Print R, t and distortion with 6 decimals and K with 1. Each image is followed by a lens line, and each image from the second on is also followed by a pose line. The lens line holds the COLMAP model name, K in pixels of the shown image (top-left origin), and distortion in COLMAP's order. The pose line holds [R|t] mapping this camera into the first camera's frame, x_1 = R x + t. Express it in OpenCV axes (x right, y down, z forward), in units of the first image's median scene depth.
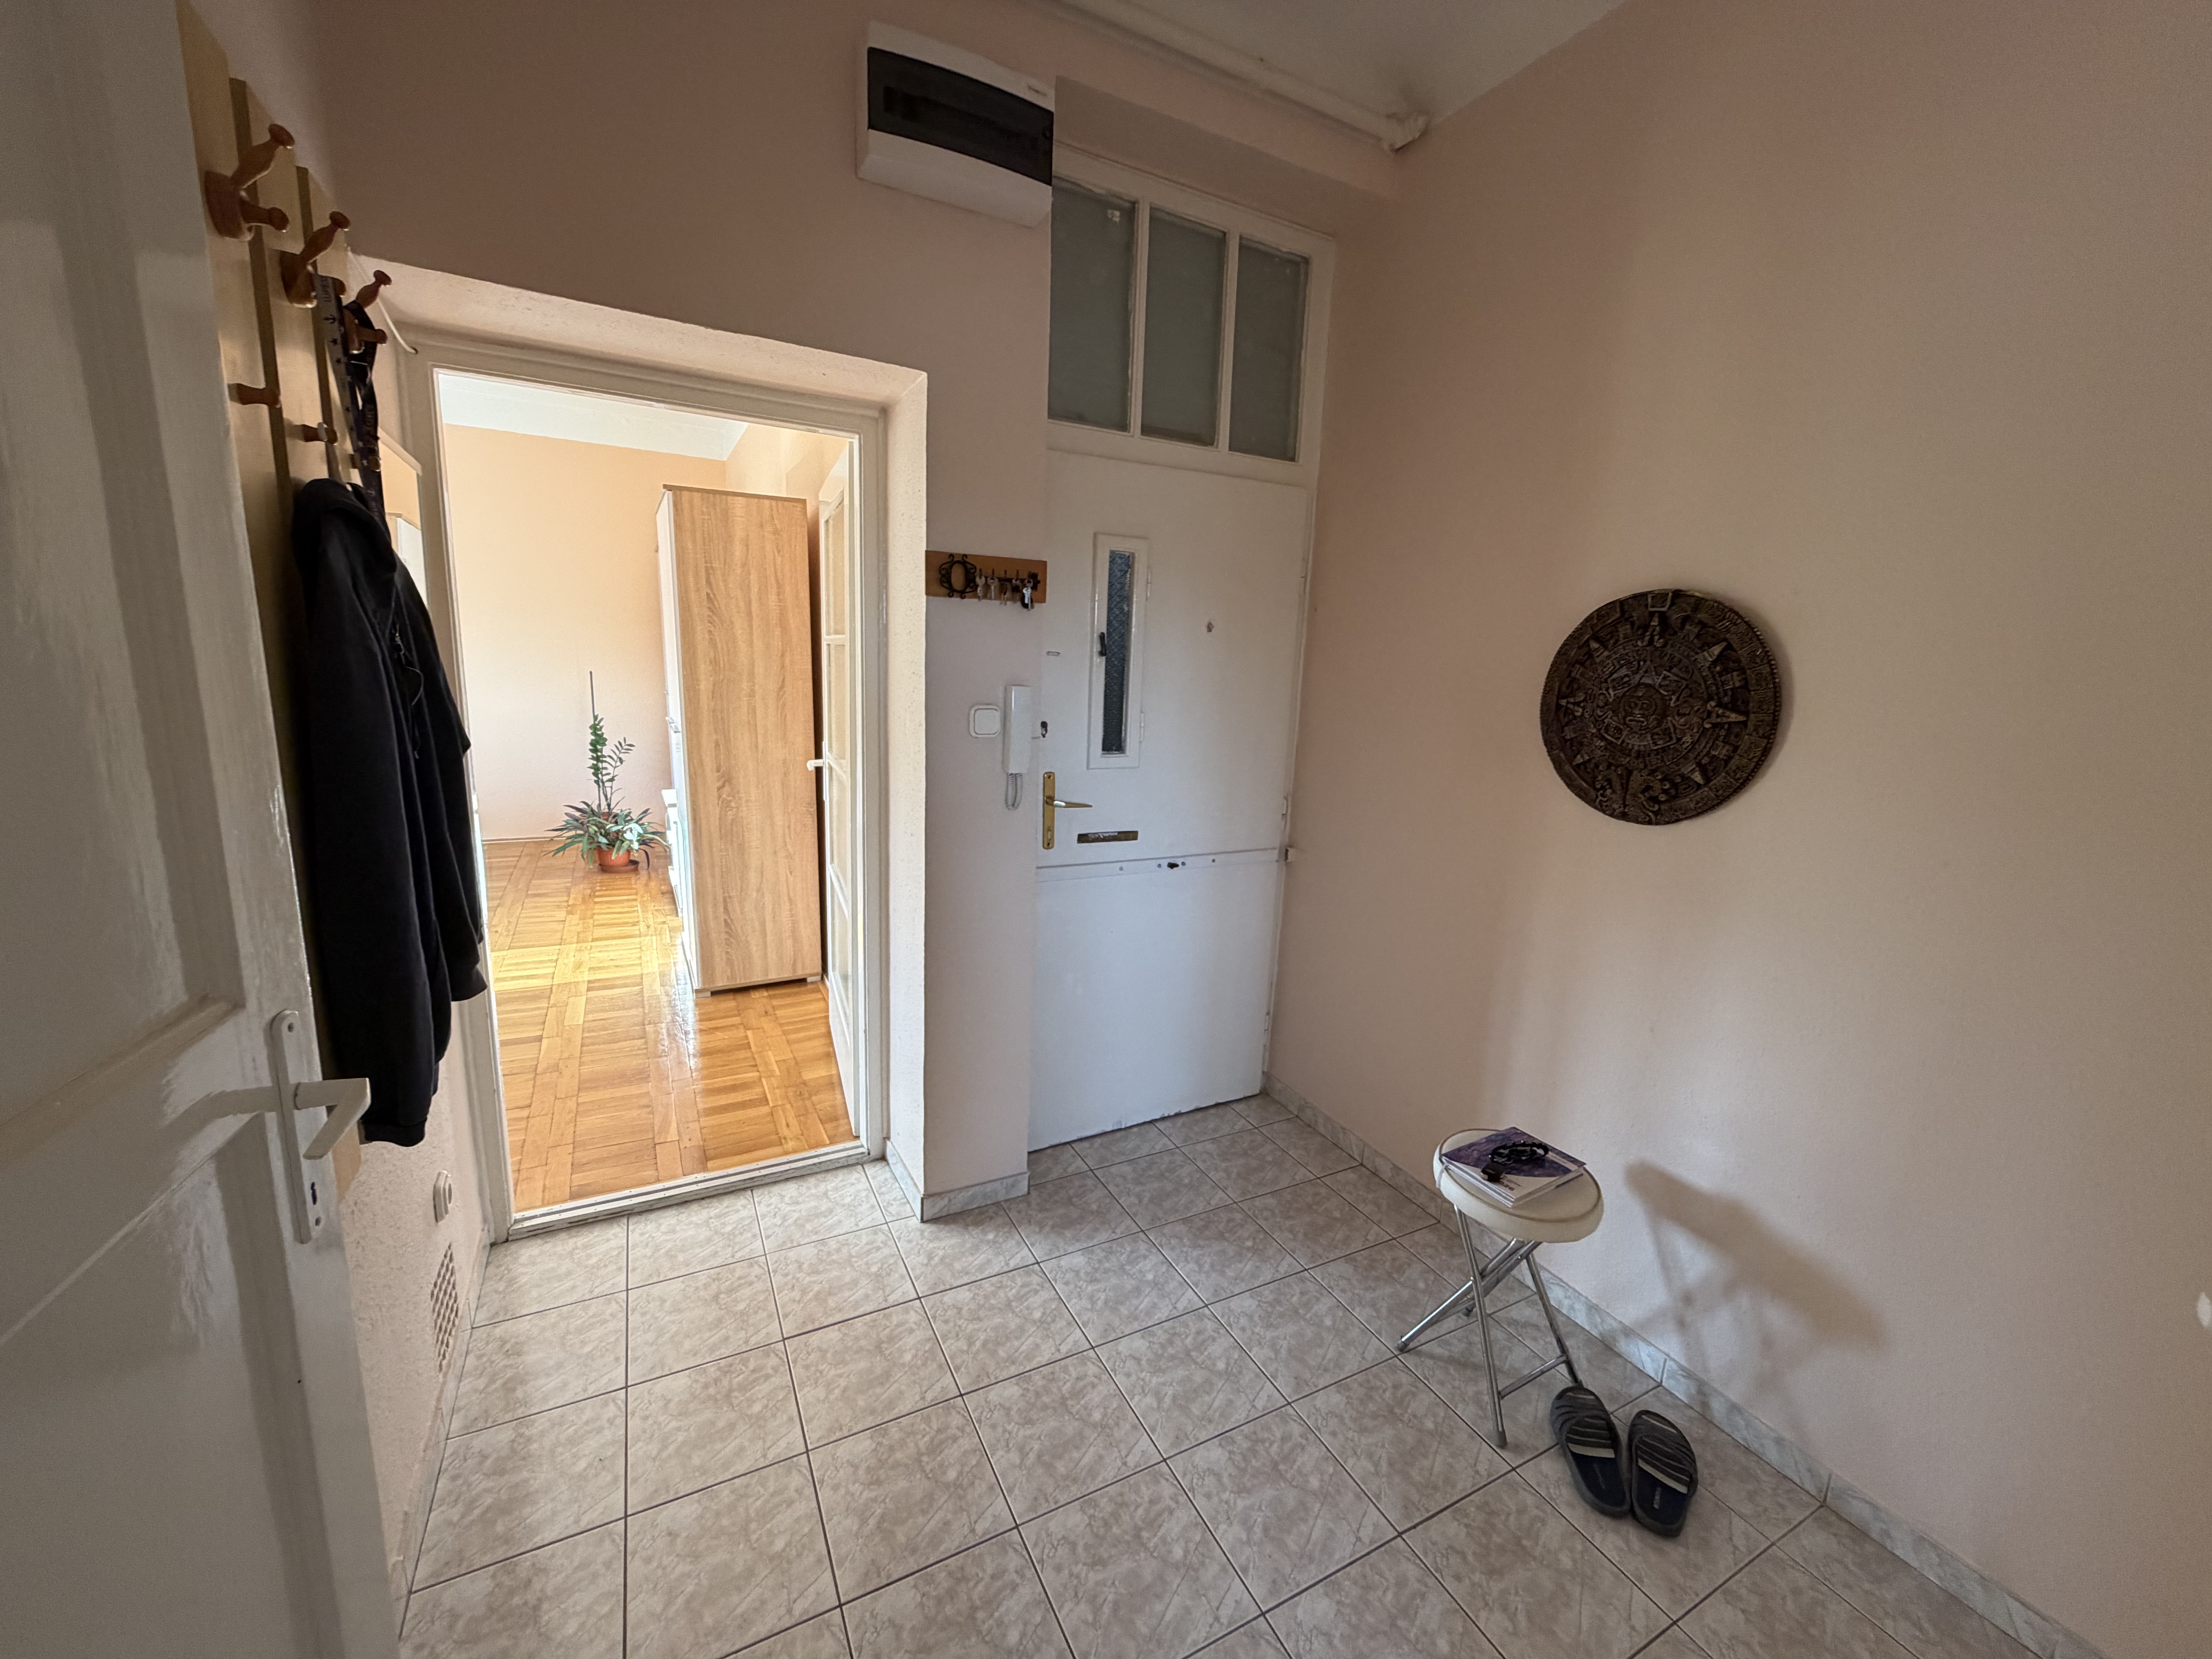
lens RADIAL K [[880.5, 0, 1097.7], [0, 880.5, 825.4], [0, 0, 1]] dist [0.000958, 0.000452]
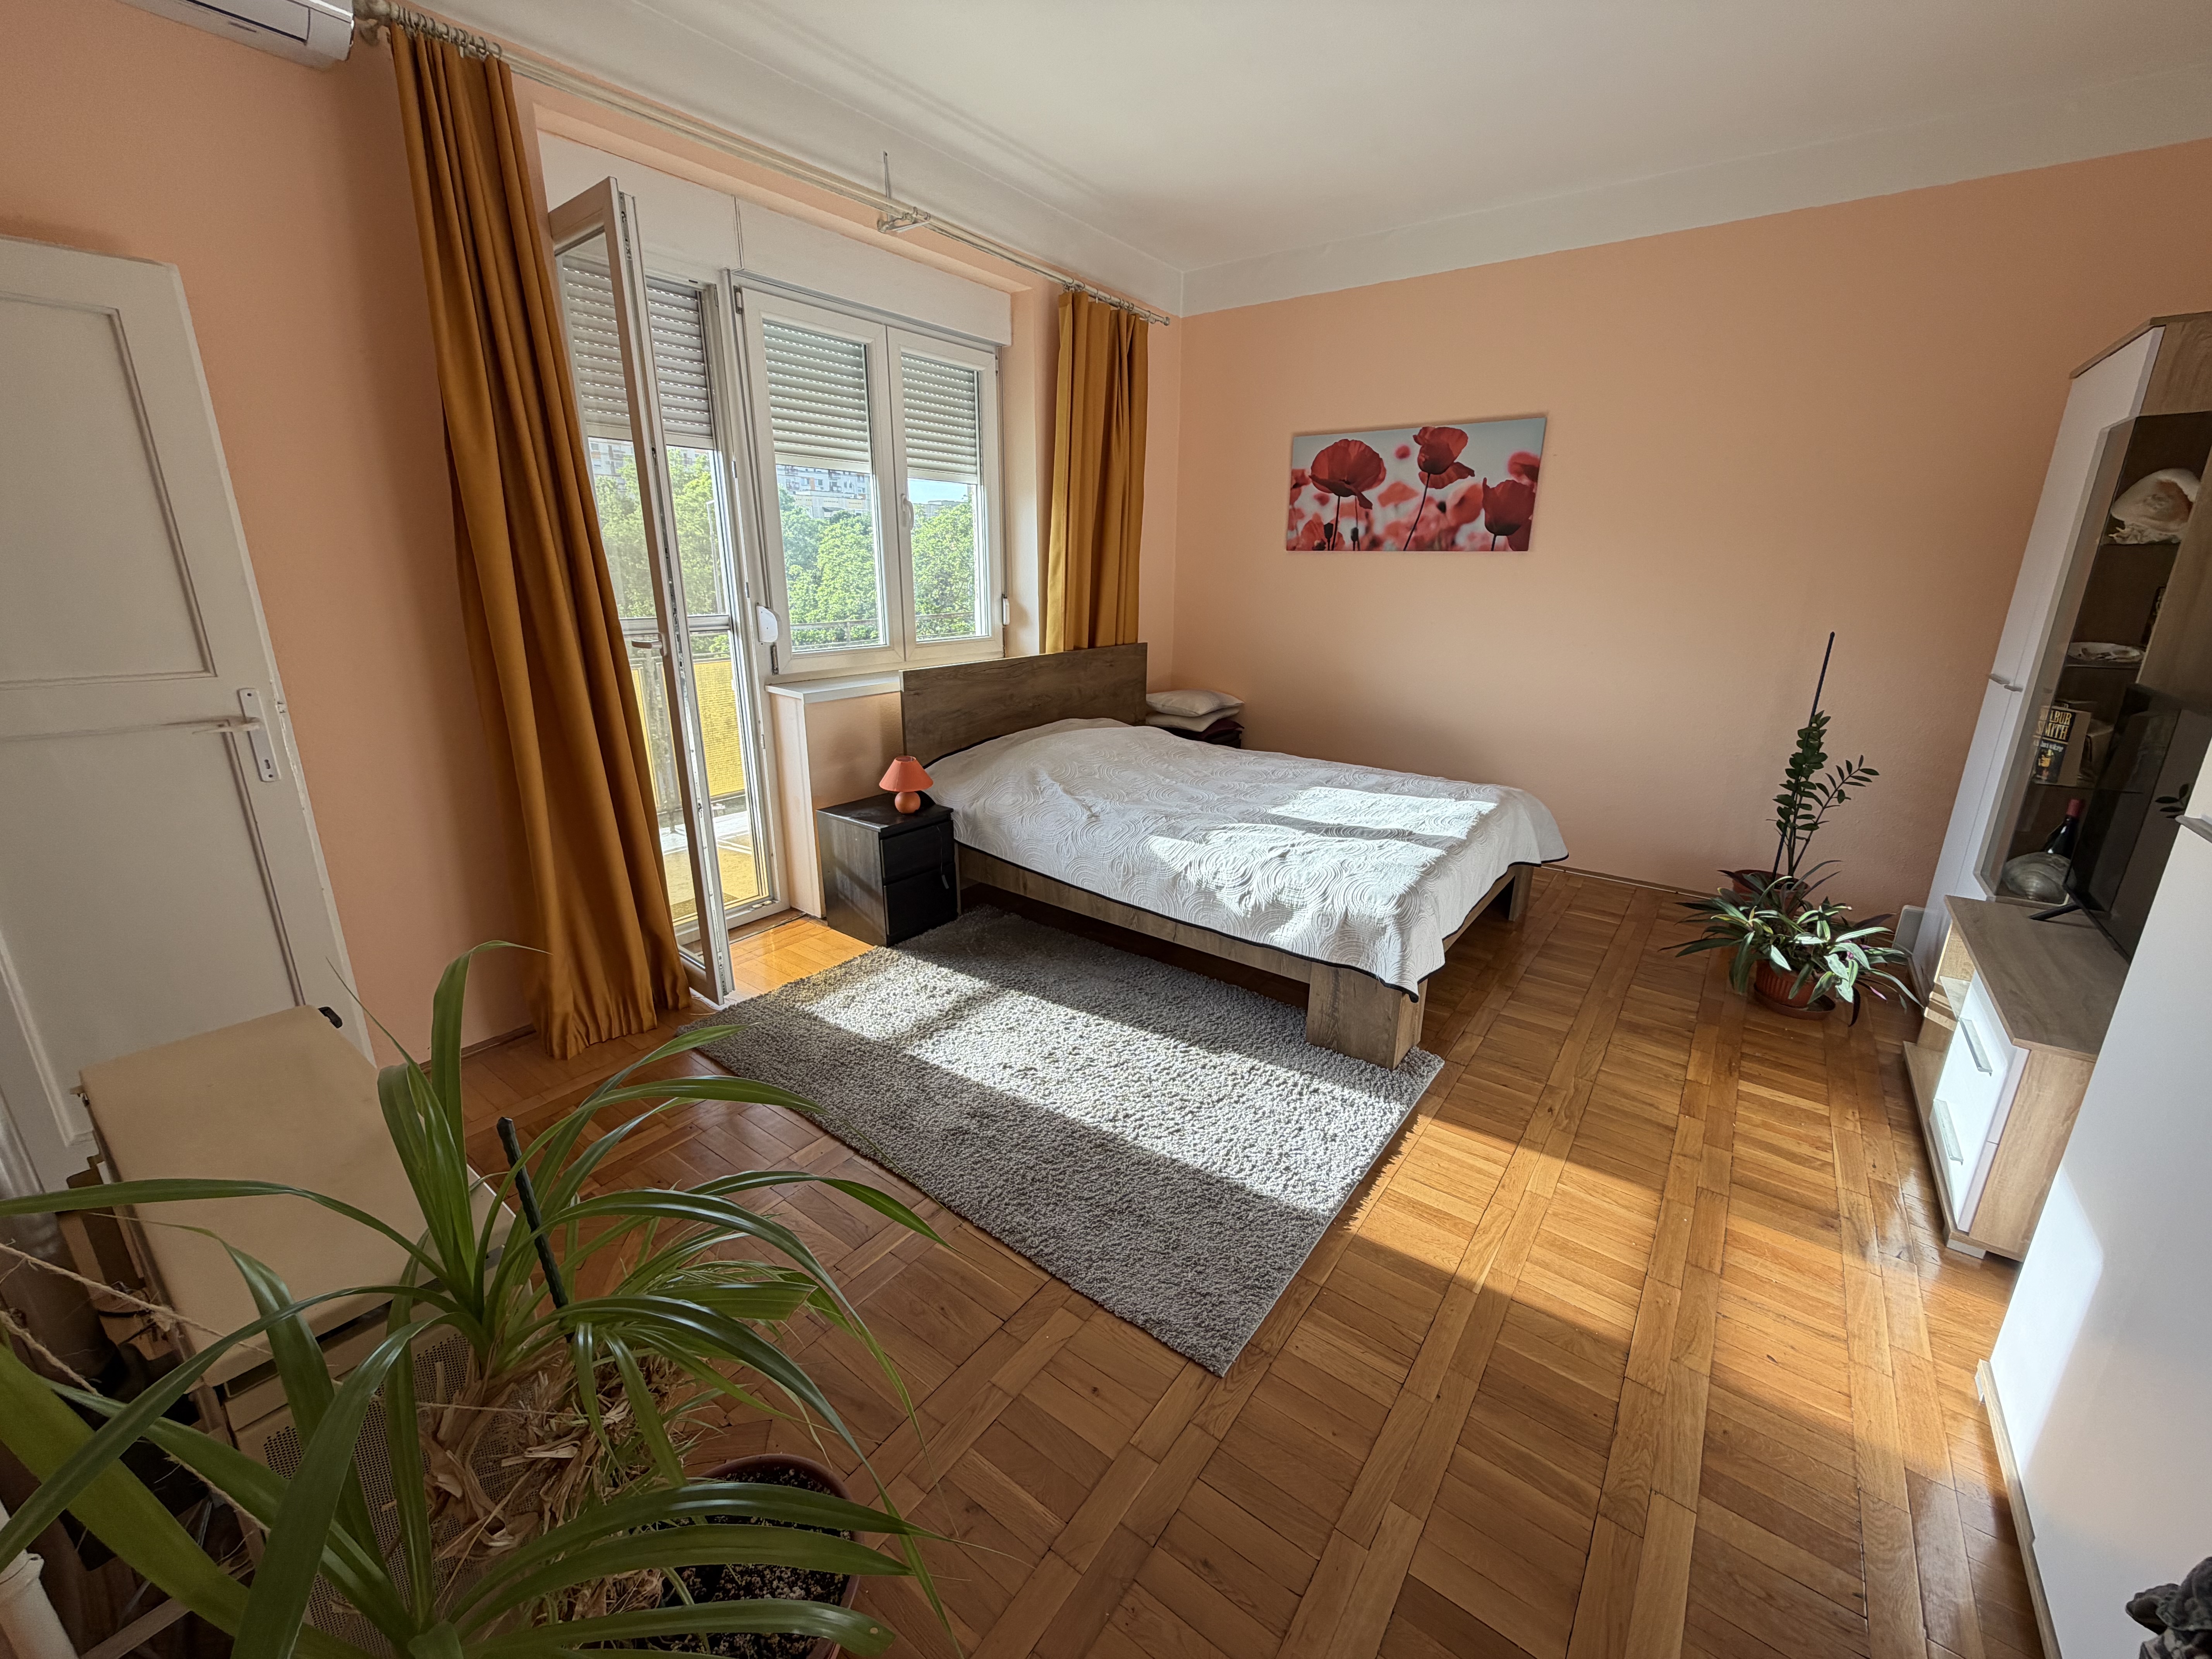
lens RADIAL K [[880.5, 0, 1103.9], [0, 880.5, 822.0], [0, 0, 1]] dist [0.000958, 0.000452]
pose [[0.426884, 0.219877, -0.877168, -0.623453], [-0.162376, 0.972862, 0.164842, -0.182586], [0.889609, 0.072063, 0.451002, 0.852935]]
